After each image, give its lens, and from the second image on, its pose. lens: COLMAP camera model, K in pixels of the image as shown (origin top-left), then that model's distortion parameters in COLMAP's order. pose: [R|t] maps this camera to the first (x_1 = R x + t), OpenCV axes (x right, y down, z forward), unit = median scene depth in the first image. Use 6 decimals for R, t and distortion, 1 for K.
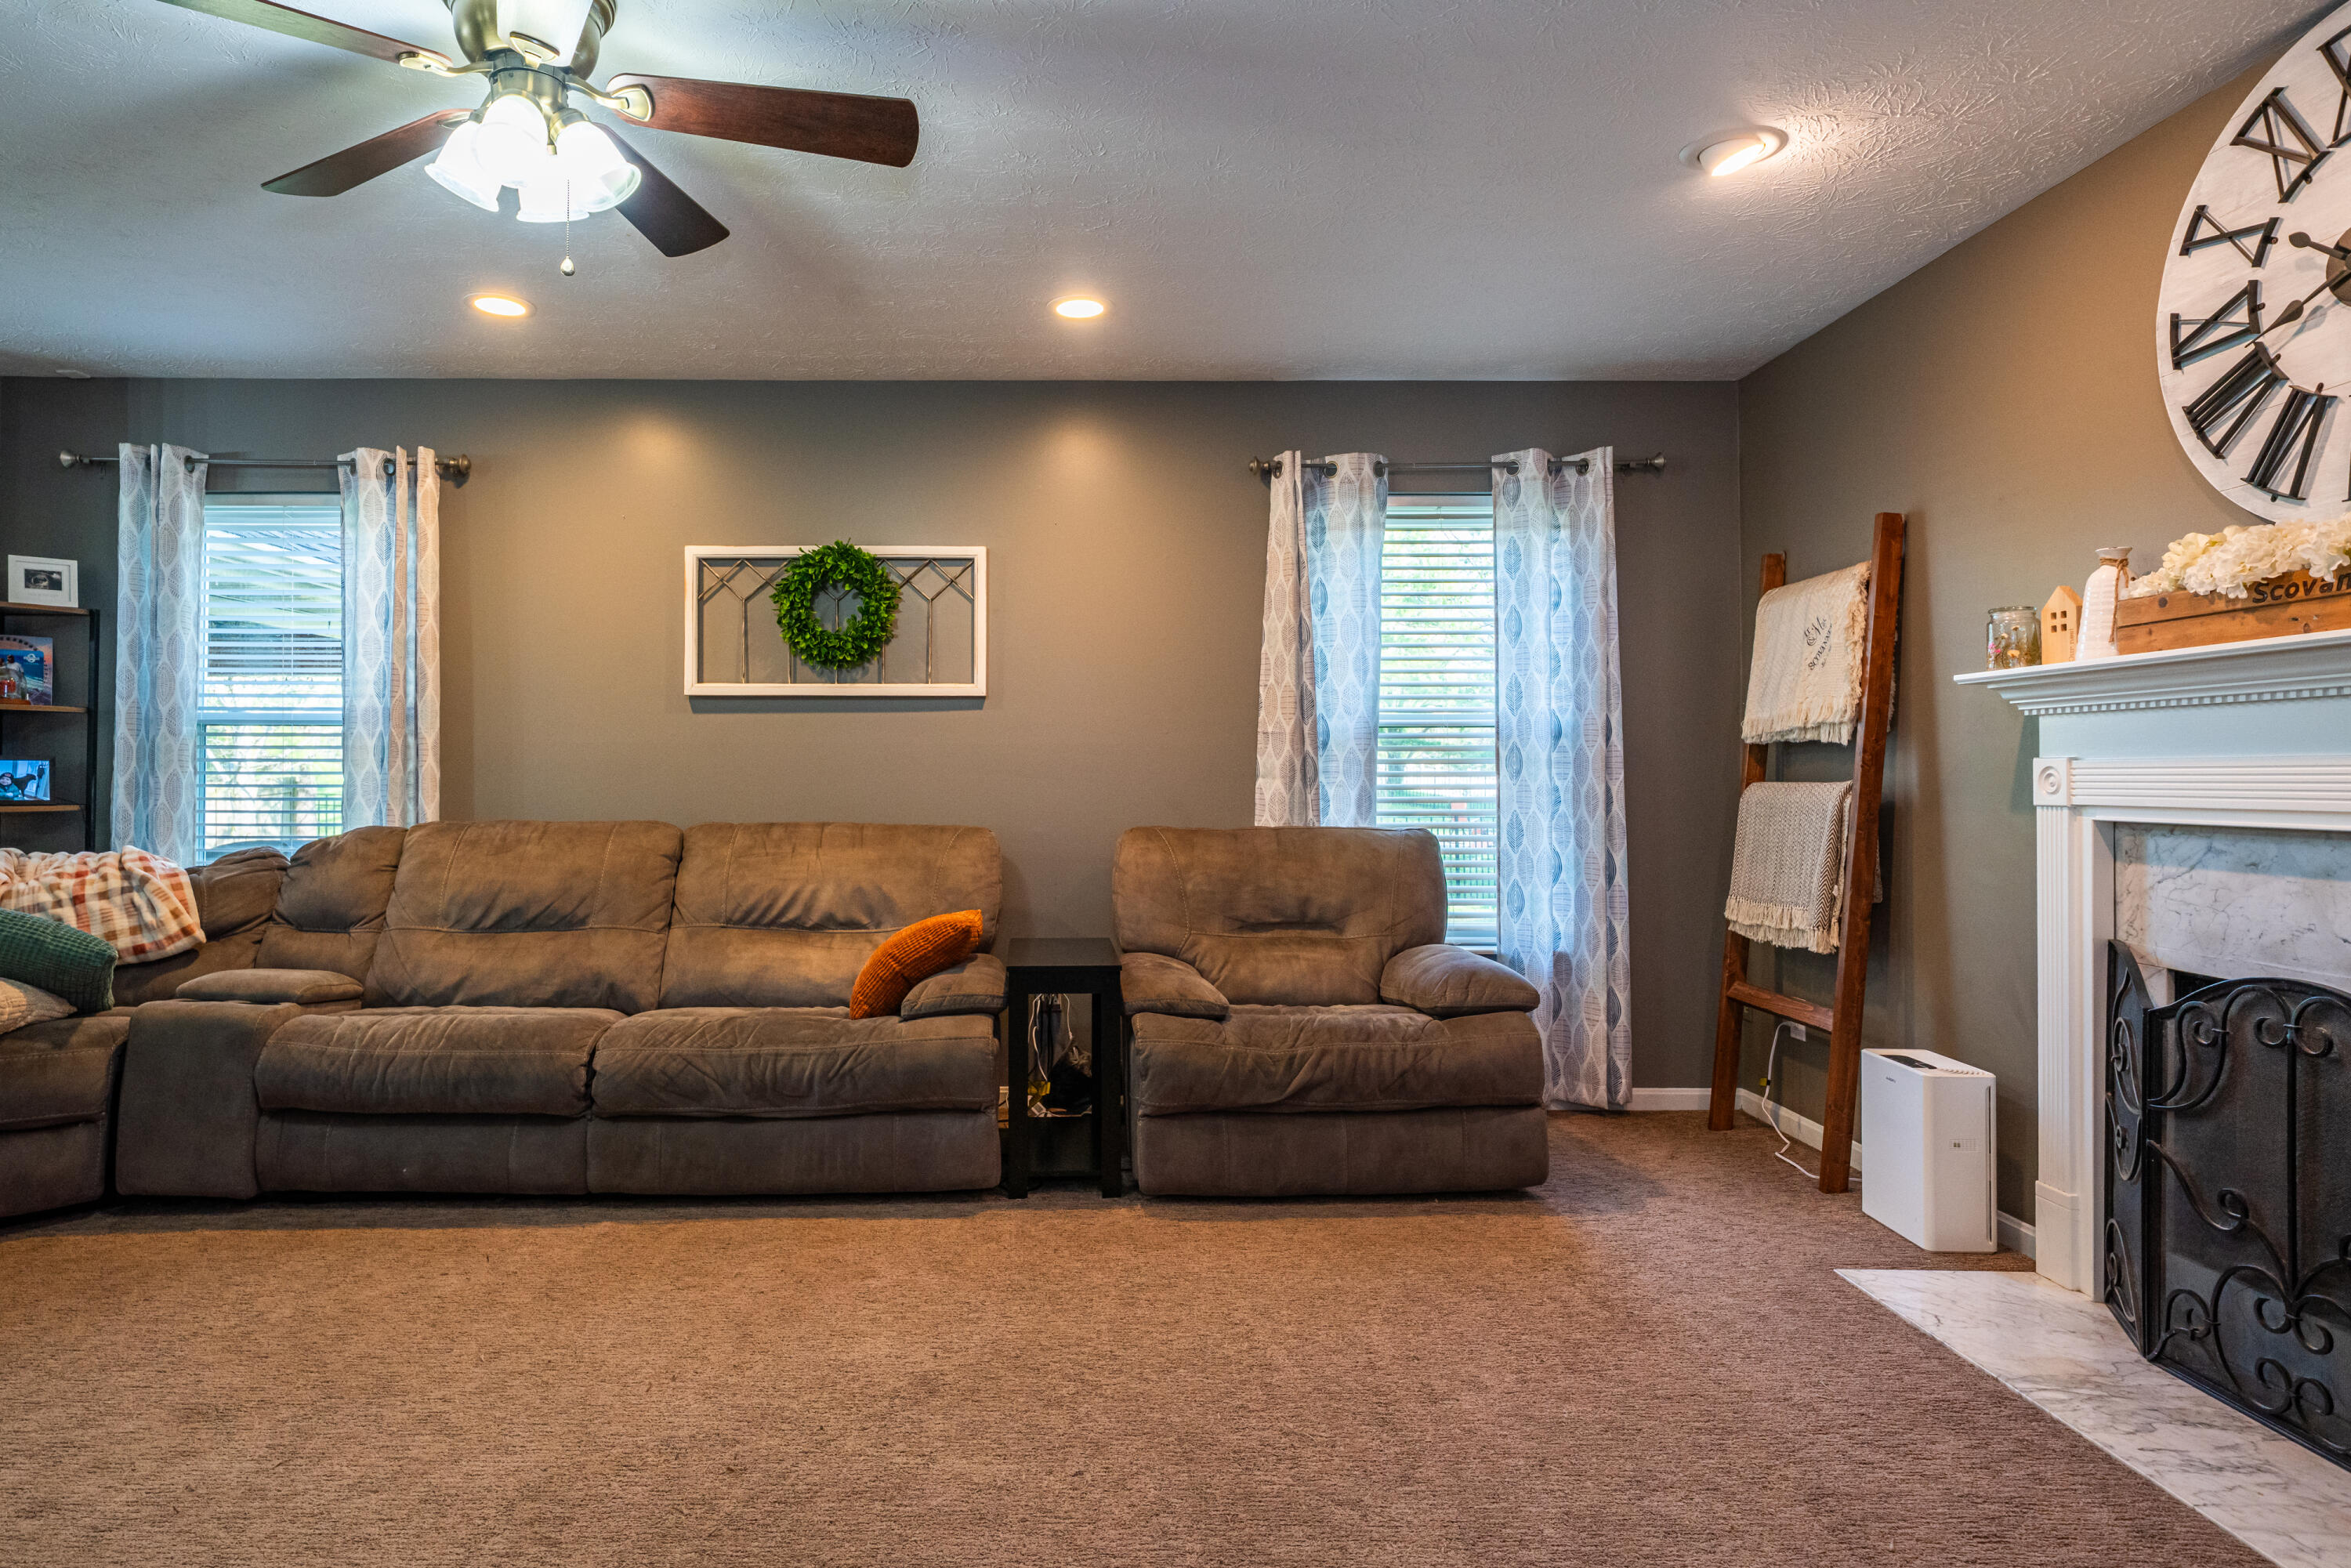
lens RADIAL K [[1343.0, 0, 1073.4], [0, 1343.0, 760.6], [0, 0, 1]] dist [0.002616, -0.000750]
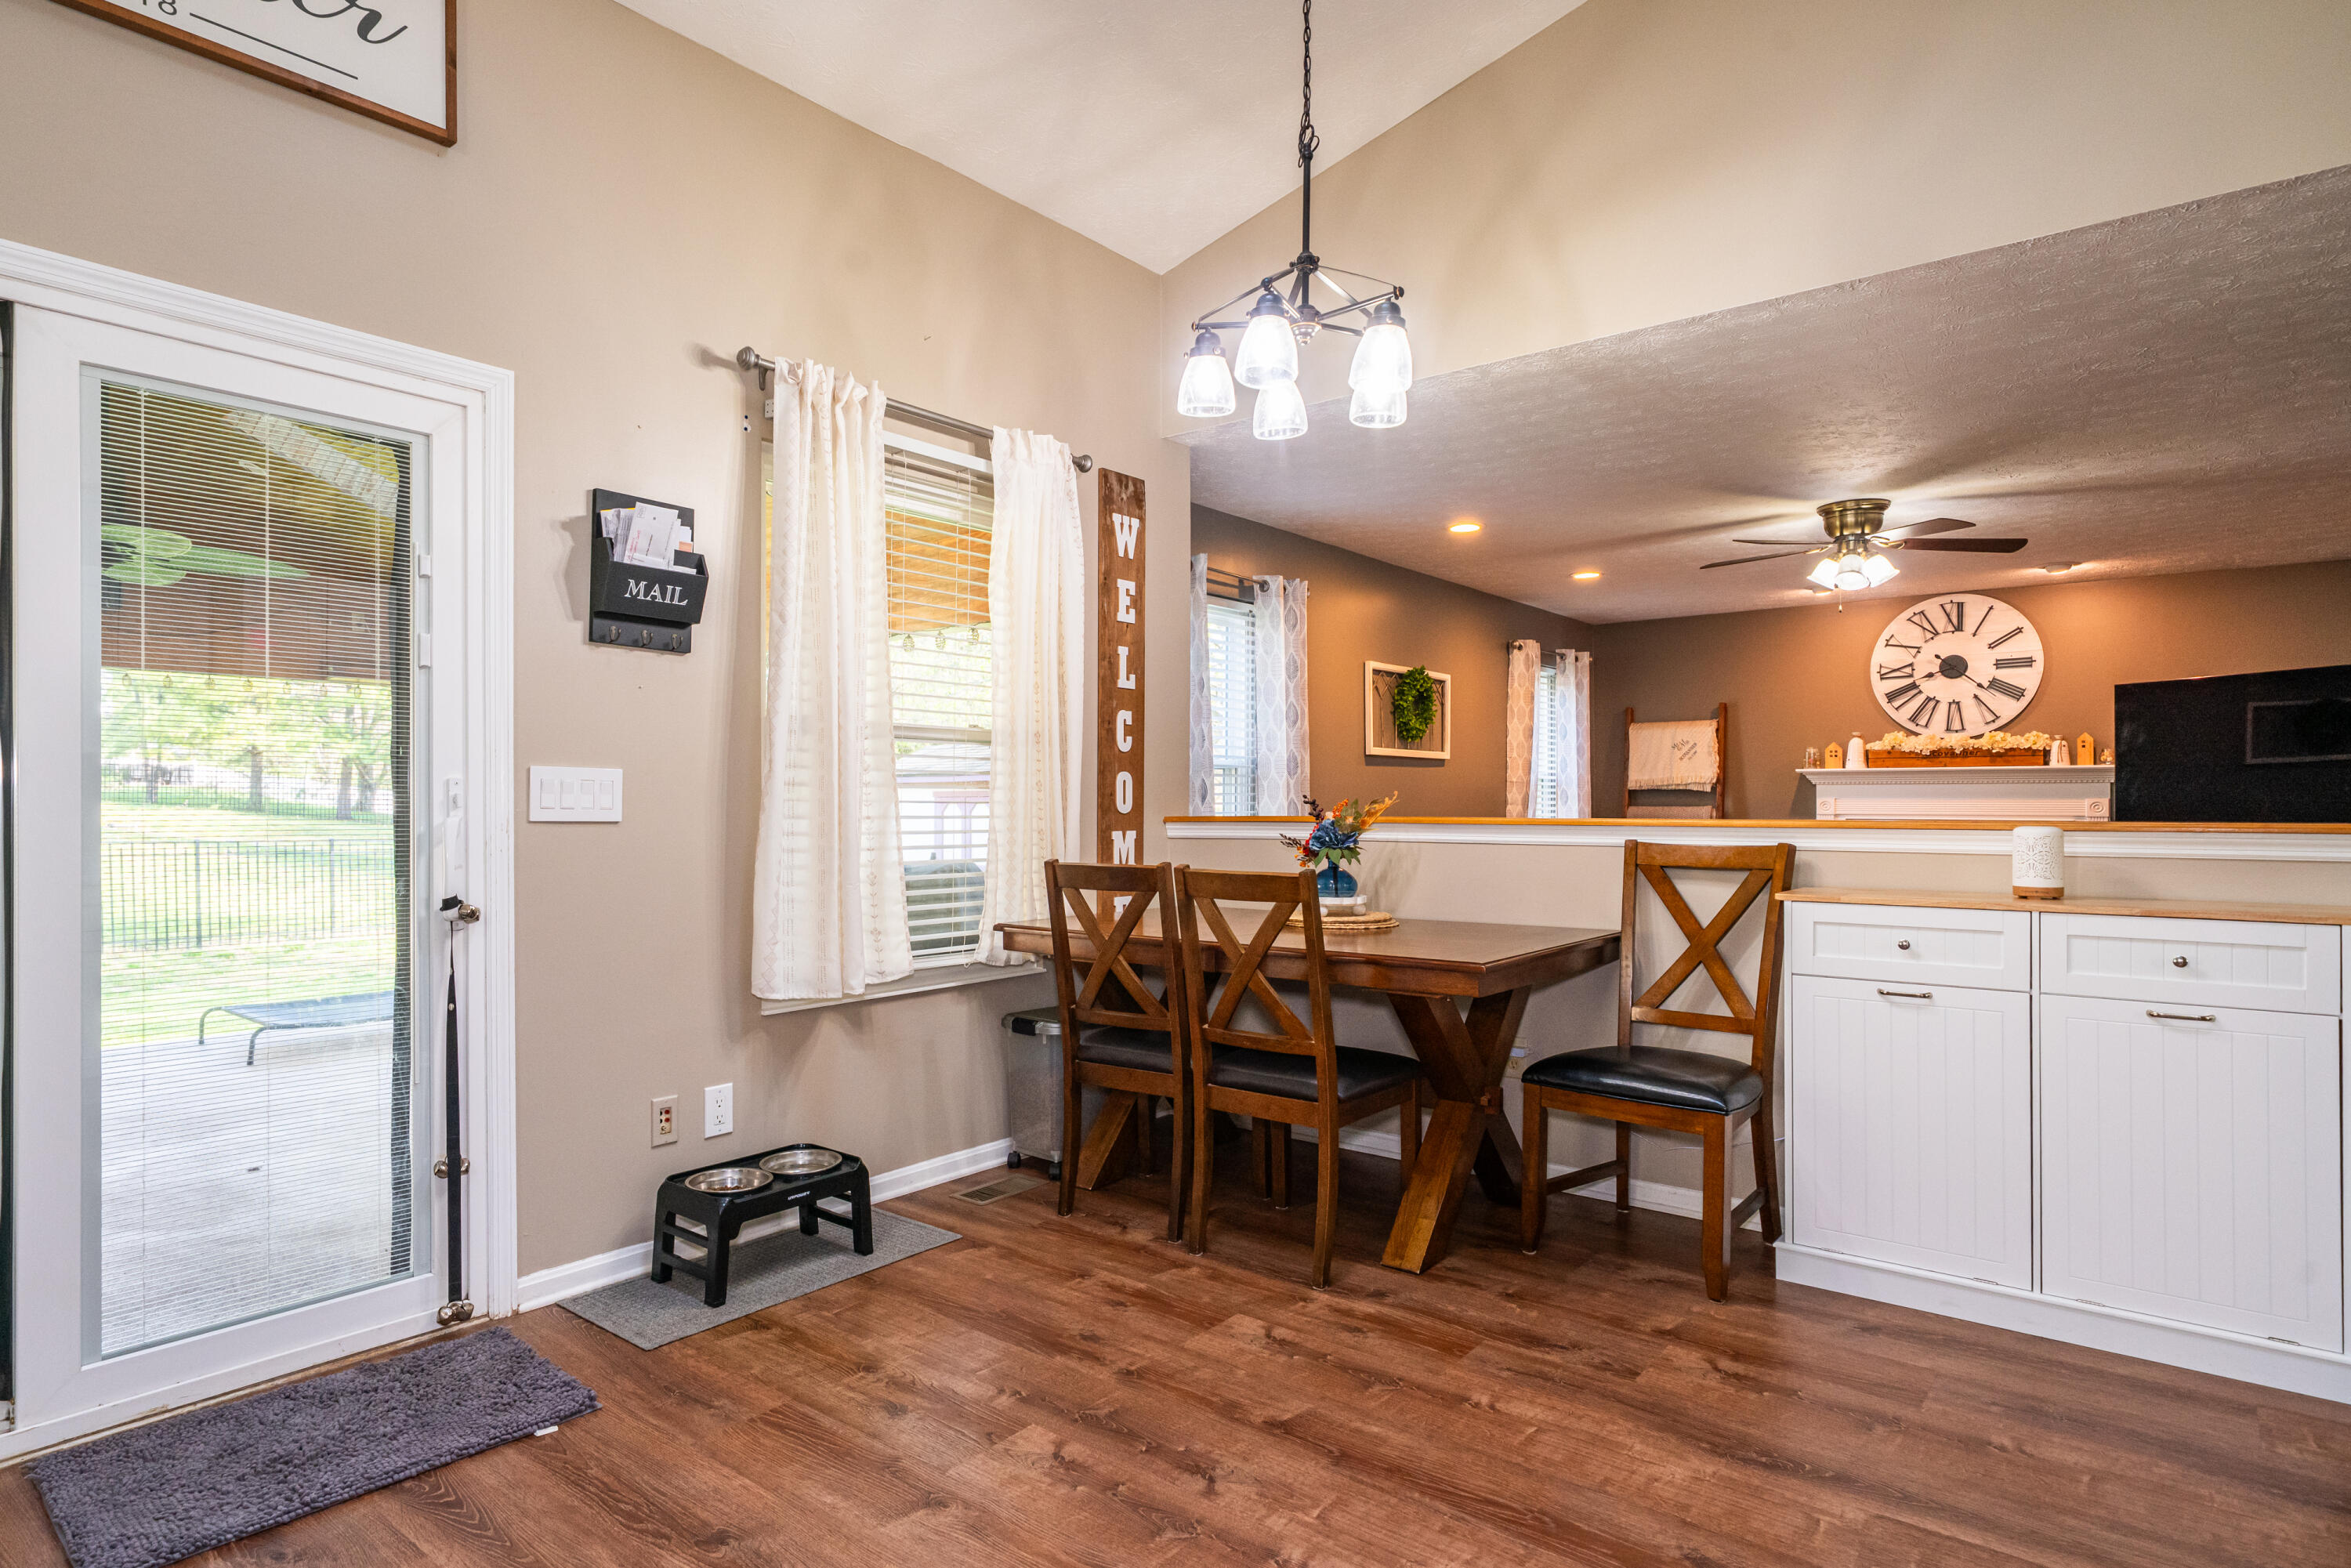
lens RADIAL K [[1280.5, 0, 1089.0], [0, 1280.5, 802.2], [0, 0, 1]] dist [0.000525, -0.000428]
pose [[0.646786, -0.001591, 0.762670, -1.879452], [-0.011476, 0.999864, 0.011818, -0.006319], [-0.762585, -0.016396, 0.646680, 0.299290]]
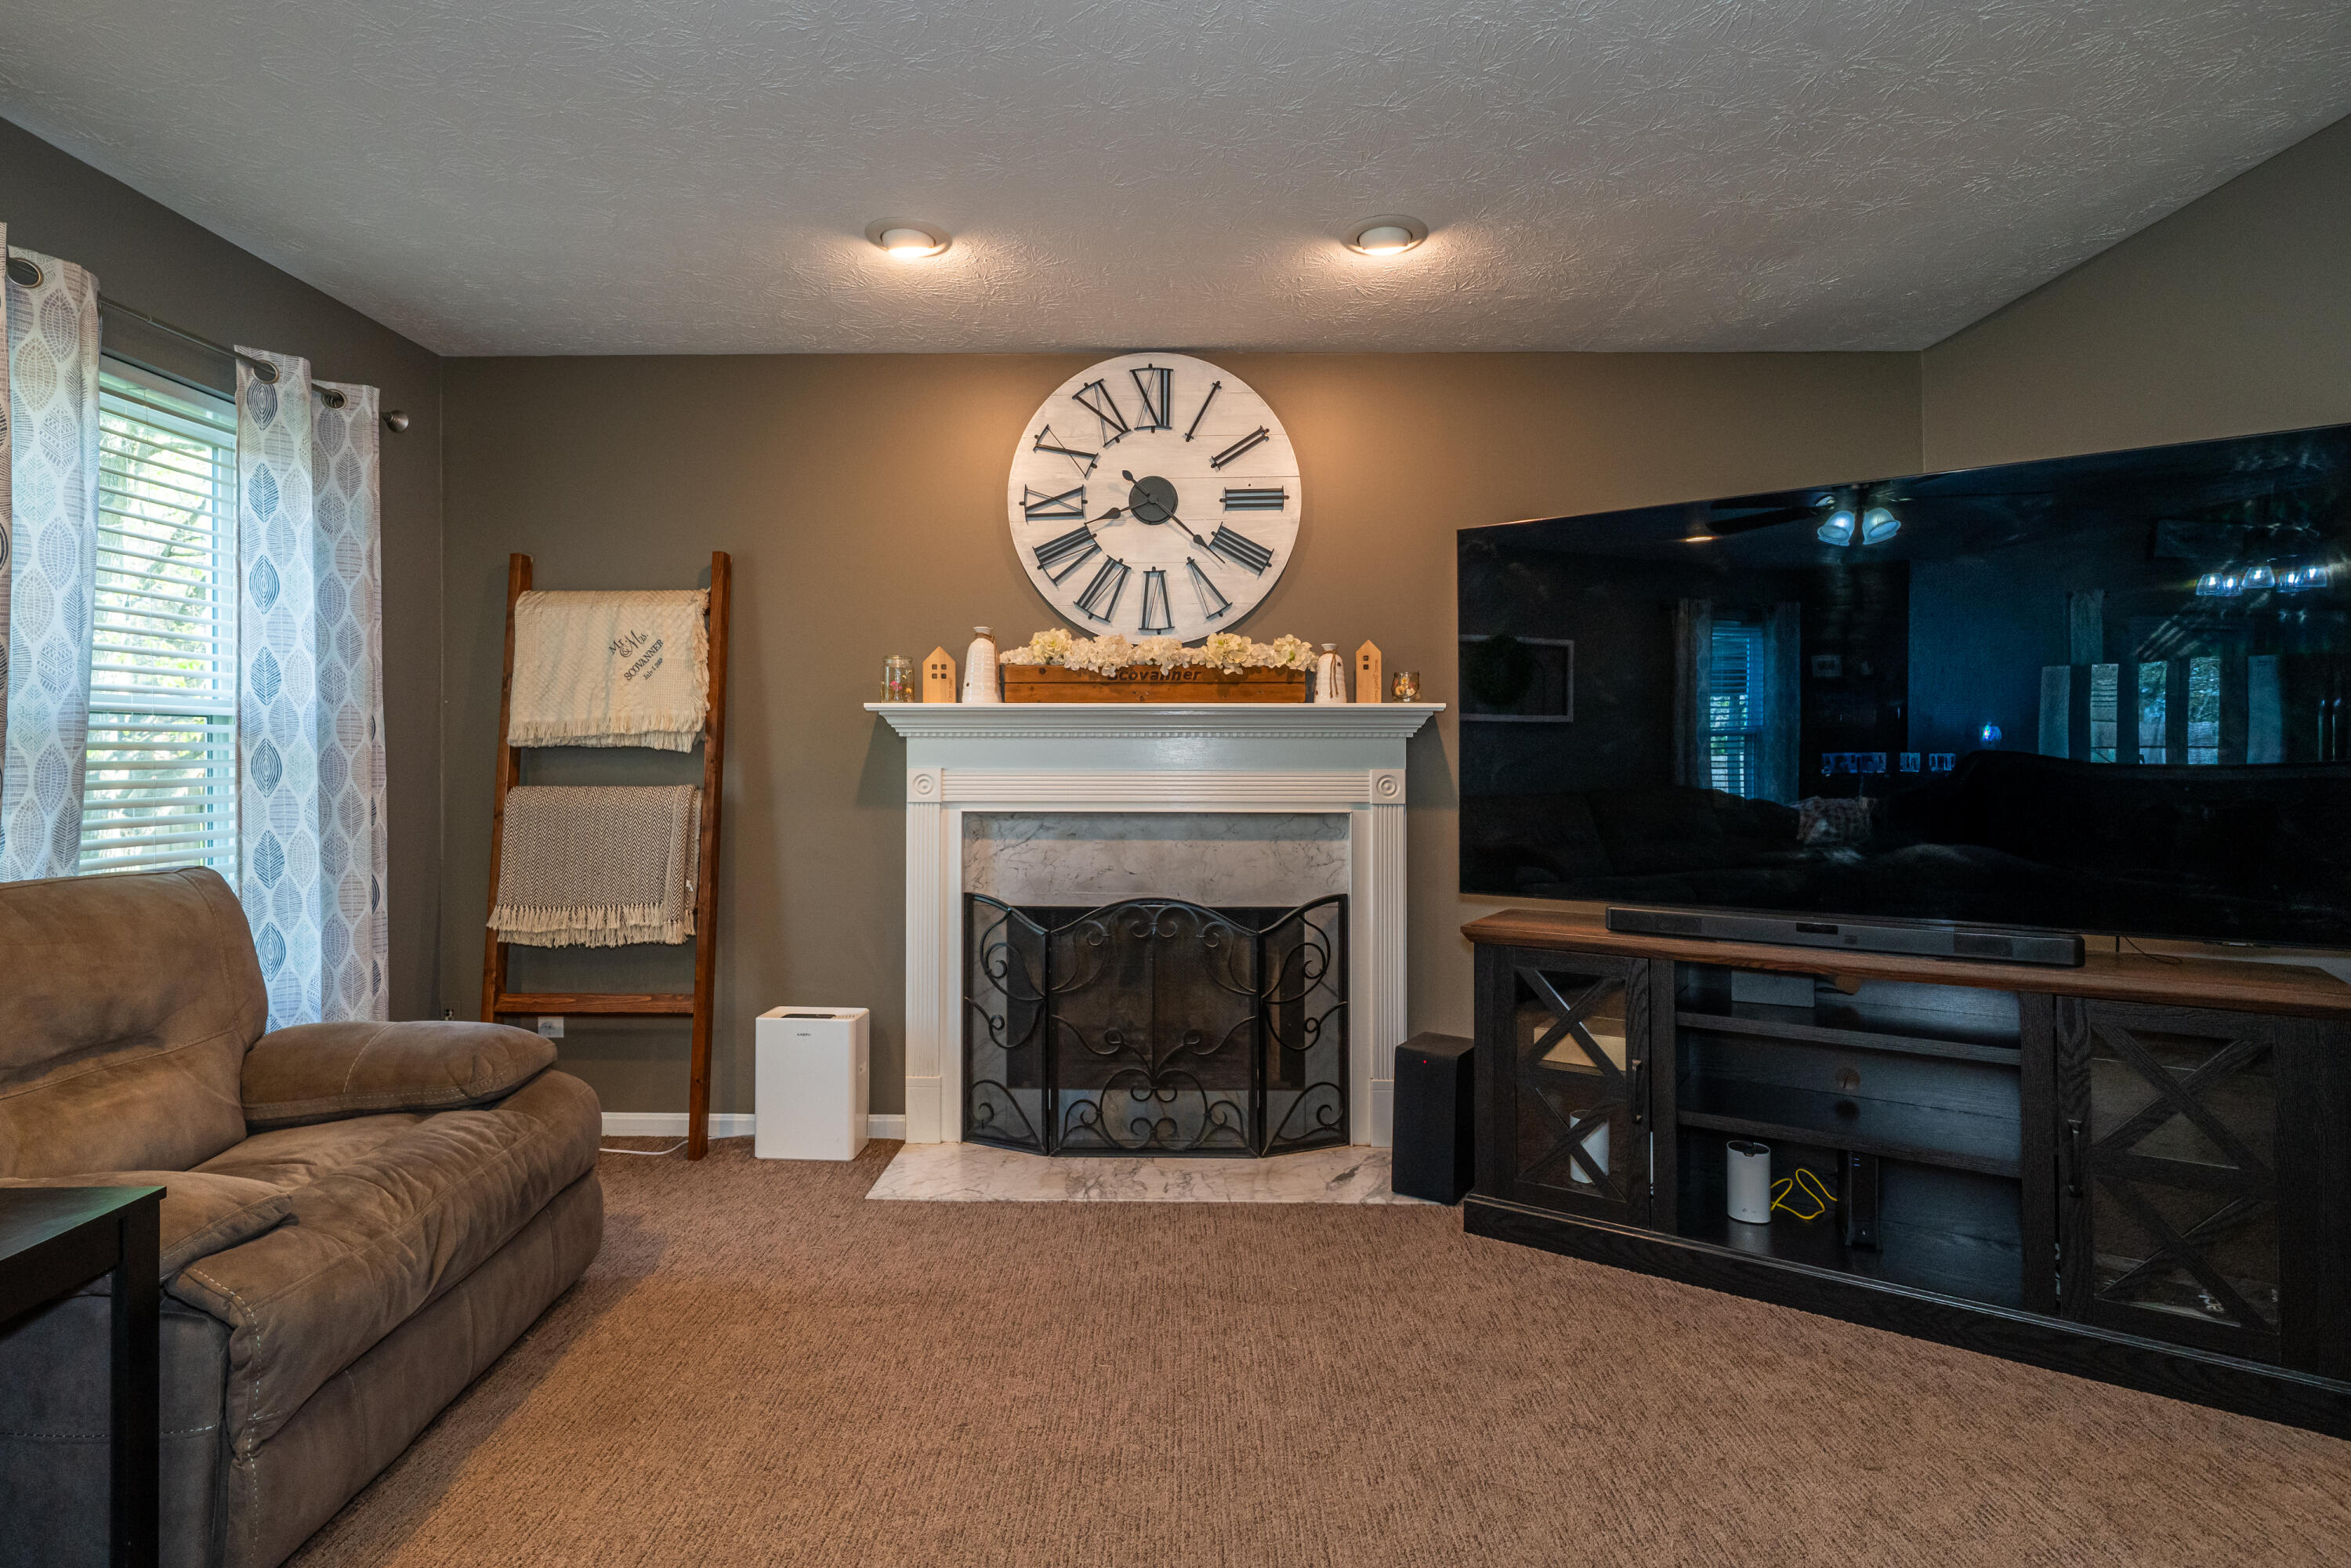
lens RADIAL K [[1162.2, 0, 1167.3], [0, 1162.2, 750.3], [0, 0, 1]] dist [0.000018, 0.001125]
pose [[0.007263, 0.004827, 0.999962, -0.352405], [-0.015271, 0.999872, -0.004716, -0.013771], [-0.999857, -0.015237, 0.007336, 0.549589]]
